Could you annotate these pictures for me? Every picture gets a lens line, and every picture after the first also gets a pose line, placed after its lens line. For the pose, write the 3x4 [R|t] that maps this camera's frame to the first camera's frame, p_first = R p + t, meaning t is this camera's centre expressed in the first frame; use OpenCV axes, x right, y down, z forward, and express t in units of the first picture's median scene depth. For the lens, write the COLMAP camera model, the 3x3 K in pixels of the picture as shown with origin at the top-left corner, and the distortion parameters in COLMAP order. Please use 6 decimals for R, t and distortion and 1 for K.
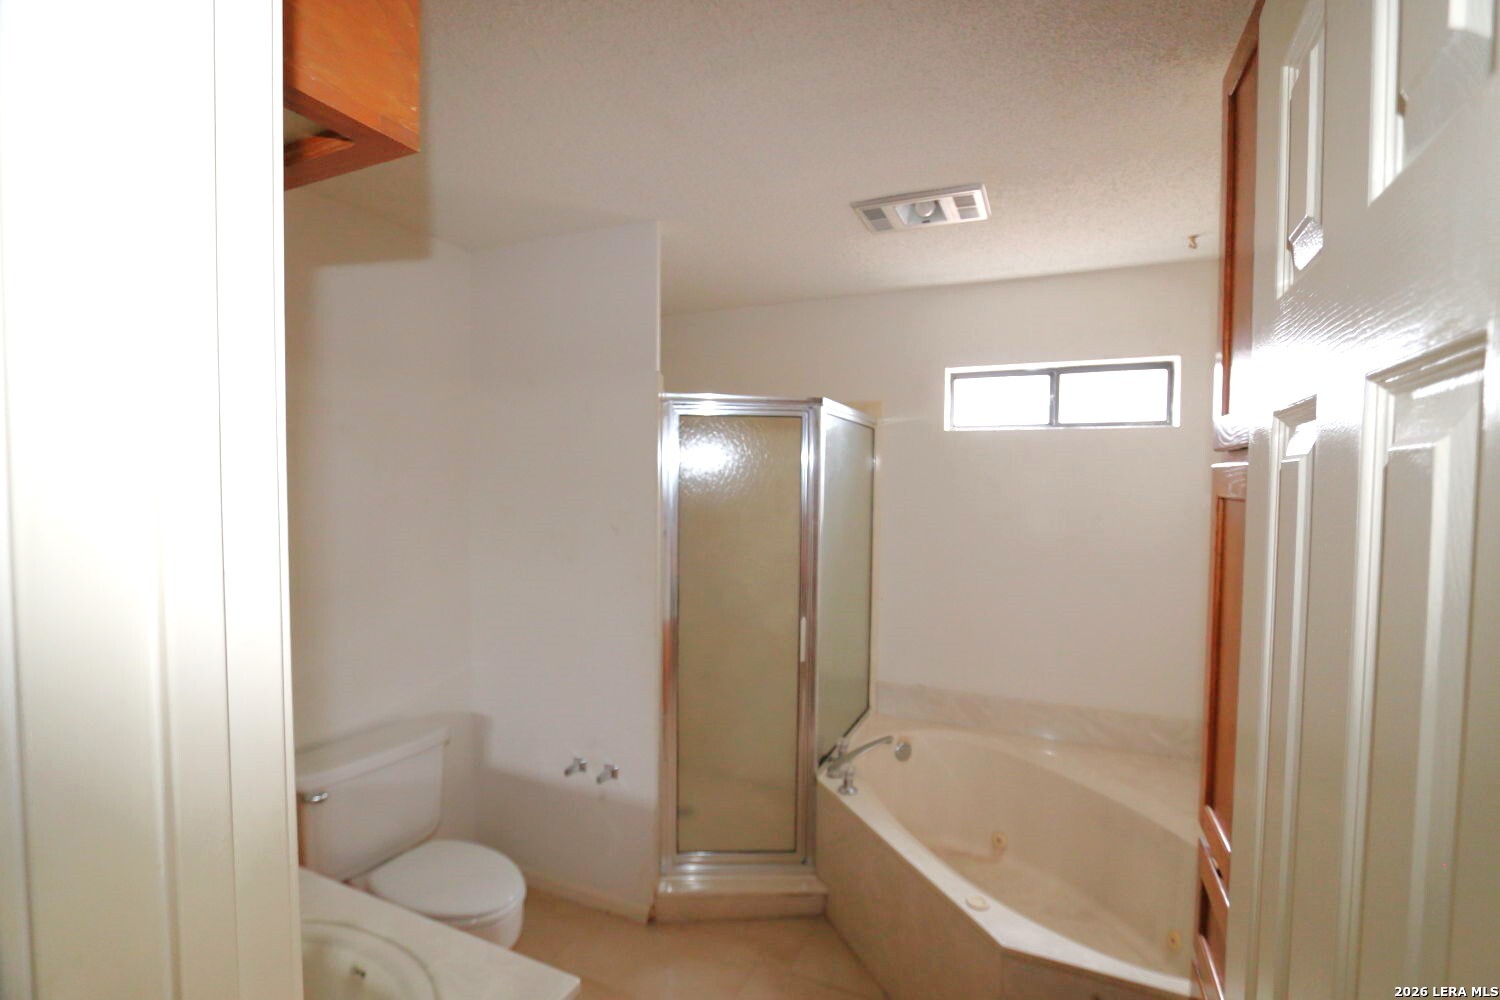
lens RADIAL K [[690.8, 0, 738.9], [0, 690.8, 517.1], [0, 0, 1]] dist [-0.028153, 0.010930]
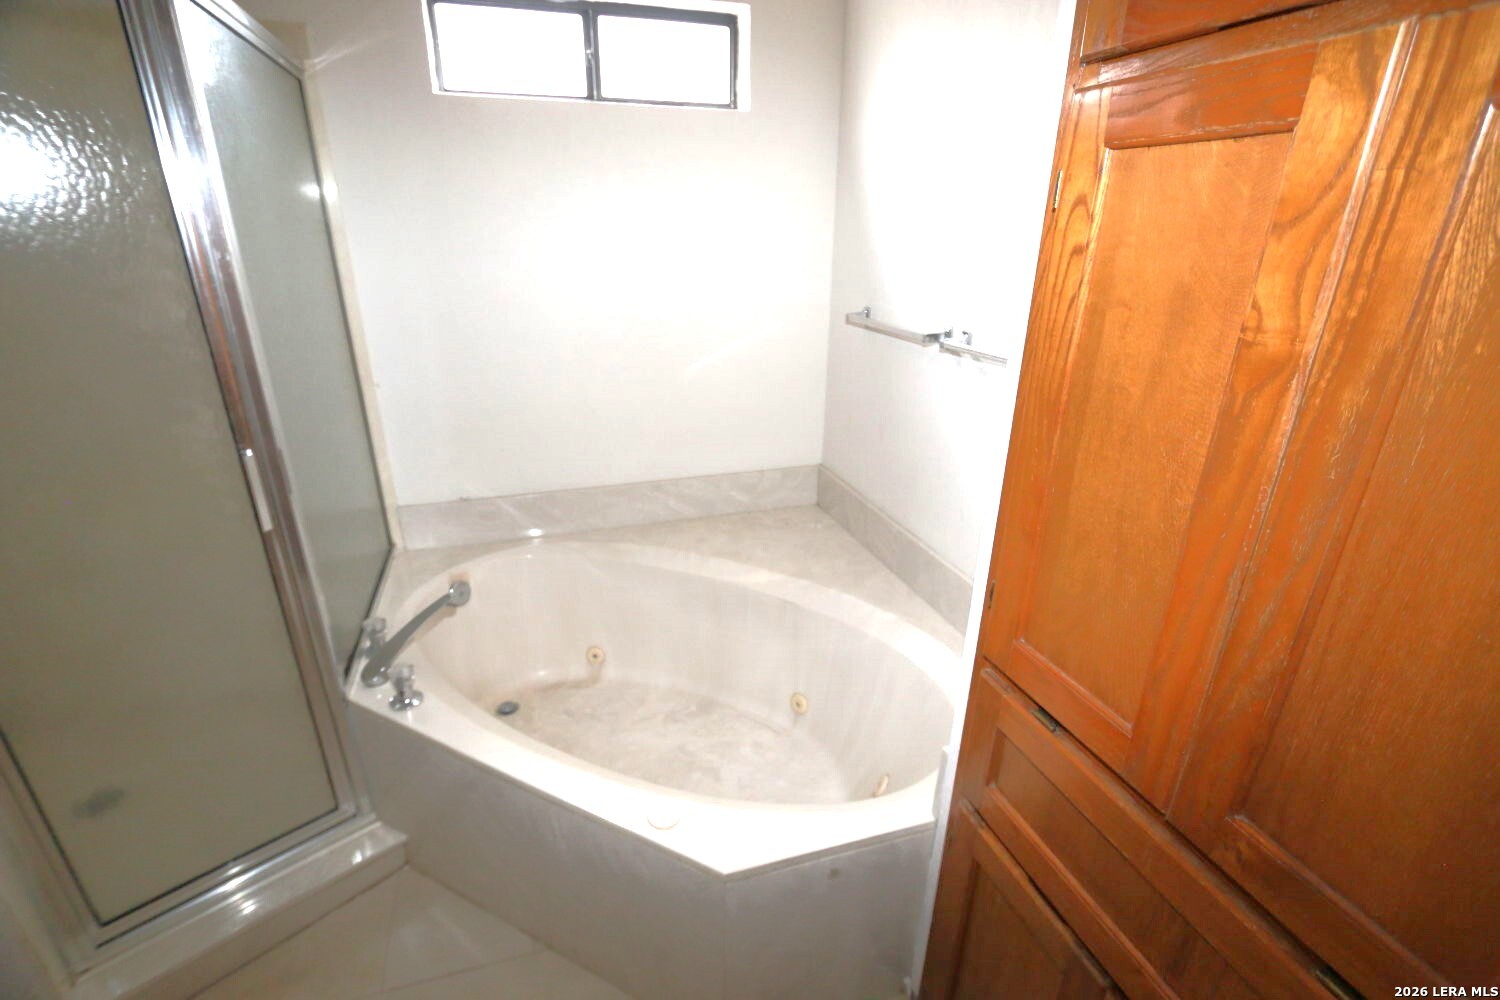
lens RADIAL K [[690.8, 0, 738.9], [0, 690.8, 517.1], [0, 0, 1]] dist [-0.028153, 0.010930]
pose [[0.741405, -0.257086, 0.619859, 0.032083], [0.032308, 0.936308, 0.349690, 0.025326], [-0.670280, -0.239235, 0.702489, 0.335689]]
